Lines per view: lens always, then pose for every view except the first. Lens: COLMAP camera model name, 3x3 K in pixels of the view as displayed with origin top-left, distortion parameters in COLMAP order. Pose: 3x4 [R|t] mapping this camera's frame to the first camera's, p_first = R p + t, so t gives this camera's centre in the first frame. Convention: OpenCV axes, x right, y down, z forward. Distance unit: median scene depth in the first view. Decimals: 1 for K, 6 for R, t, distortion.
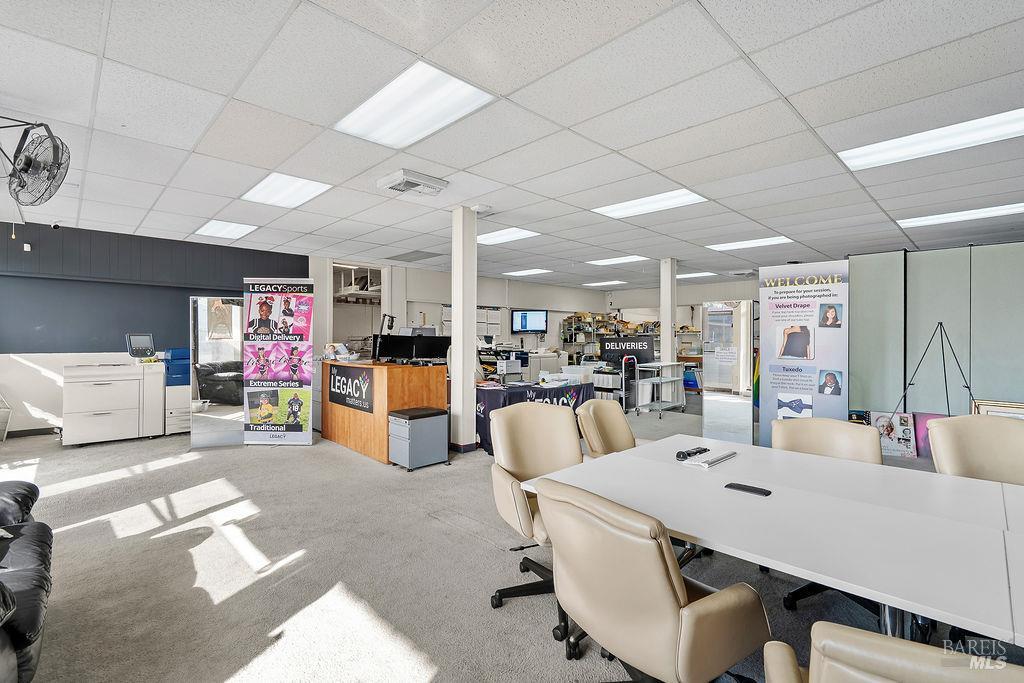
lens RADIAL K [[468.6, 0, 510.6], [0, 468.6, 334.9], [0, 0, 1]] dist [-0.008266, 0.003007]
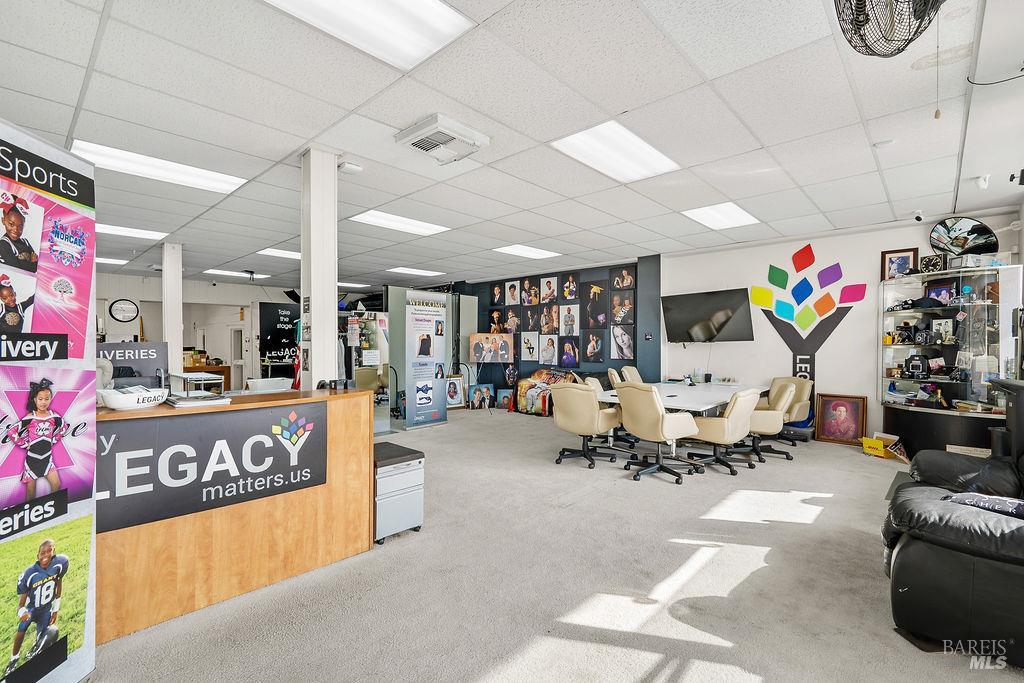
lens RADIAL K [[468.6, 0, 509.5], [0, 468.6, 345.9], [0, 0, 1]] dist [-0.008266, 0.003007]
pose [[-0.066092, -0.010324, 0.997760, -0.761502], [-0.003118, 0.999944, 0.010140, 0.001217], [-0.997809, -0.002441, -0.066121, 0.735102]]
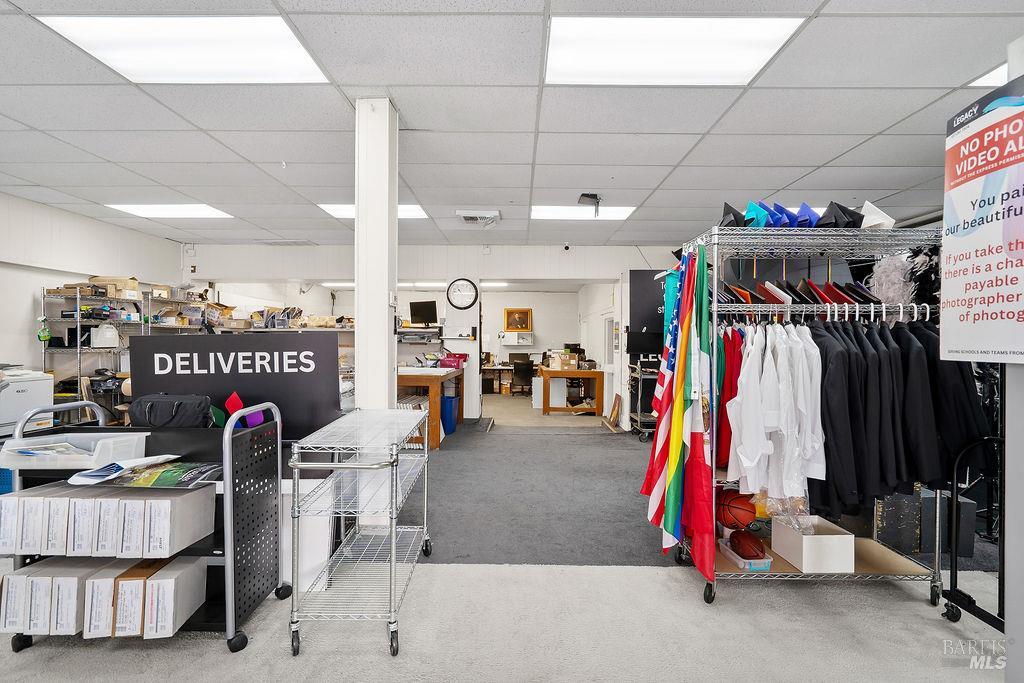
lens RADIAL K [[468.6, 0, 517.6], [0, 468.6, 338.4], [0, 0, 1]] dist [-0.008266, 0.003007]
pose [[0.693096, 0.002799, 0.720840, 0.247163], [-0.008378, 0.999956, 0.004173, 0.007703], [-0.720797, -0.008932, 0.693089, 1.051408]]
